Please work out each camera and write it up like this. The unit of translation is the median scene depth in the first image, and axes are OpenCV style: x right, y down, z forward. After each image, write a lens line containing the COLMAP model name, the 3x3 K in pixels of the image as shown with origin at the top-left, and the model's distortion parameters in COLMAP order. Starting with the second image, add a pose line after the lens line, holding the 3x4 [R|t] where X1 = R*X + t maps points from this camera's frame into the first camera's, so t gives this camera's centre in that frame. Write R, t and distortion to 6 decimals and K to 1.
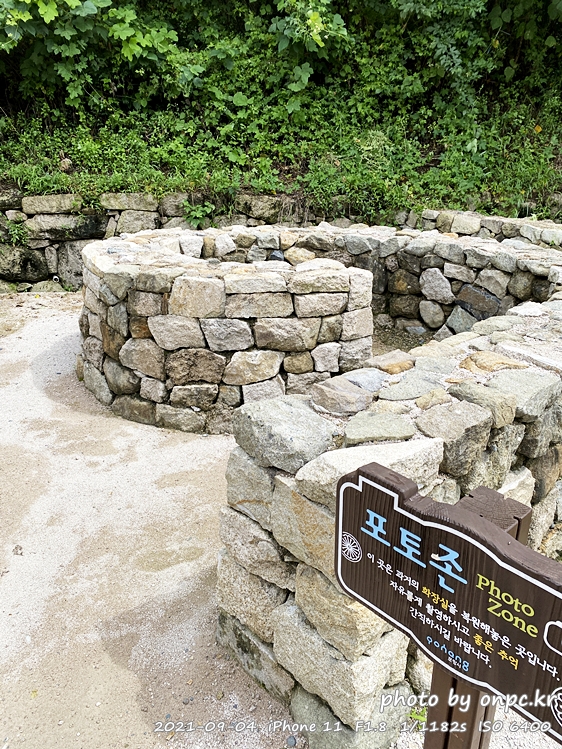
lens RADIAL K [[593.2, 0, 281.0], [0, 593.2, 374.5], [0, 0, 1]] dist [0.022954, 0.000398]
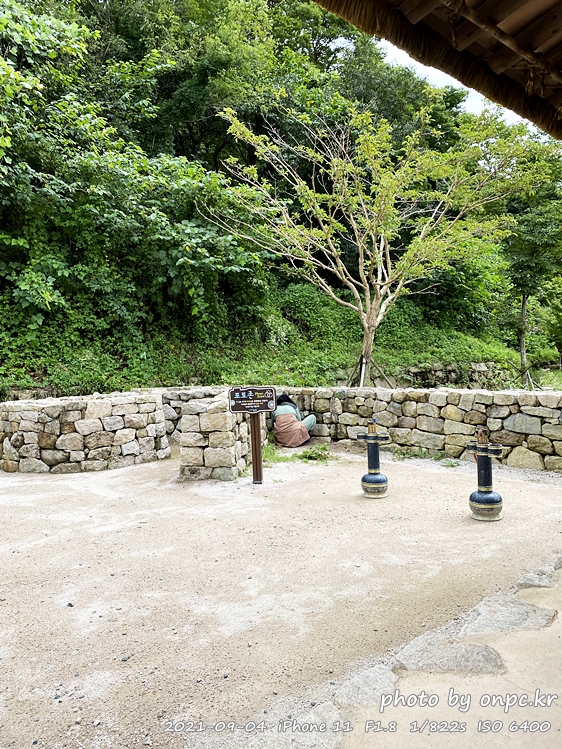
lens RADIAL K [[593.2, 0, 281.0], [0, 593.2, 374.5], [0, 0, 1]] dist [0.022954, 0.000398]
pose [[0.794387, -0.062134, 0.604225, -0.866873], [0.271065, 0.926471, -0.261104, 0.488134], [-0.543574, 0.371202, 0.752819, -1.073189]]
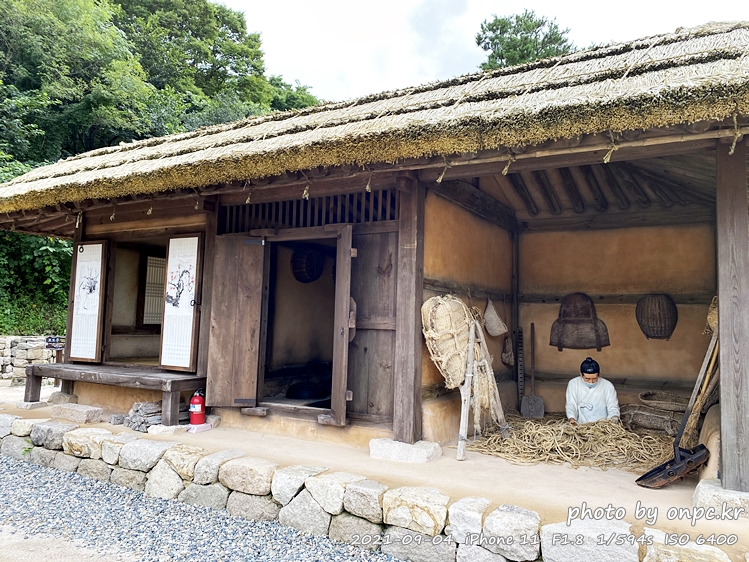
lens RADIAL K [[593.2, 0, 373.8], [0, 593.2, 270.5], [0, 0, 1]] dist [0.022954, 0.000398]
pose [[0.583503, 0.067152, 0.809330, -1.588476], [0.285308, 0.916100, -0.281710, 1.145747], [-0.760344, 0.395287, 0.515388, -2.896794]]
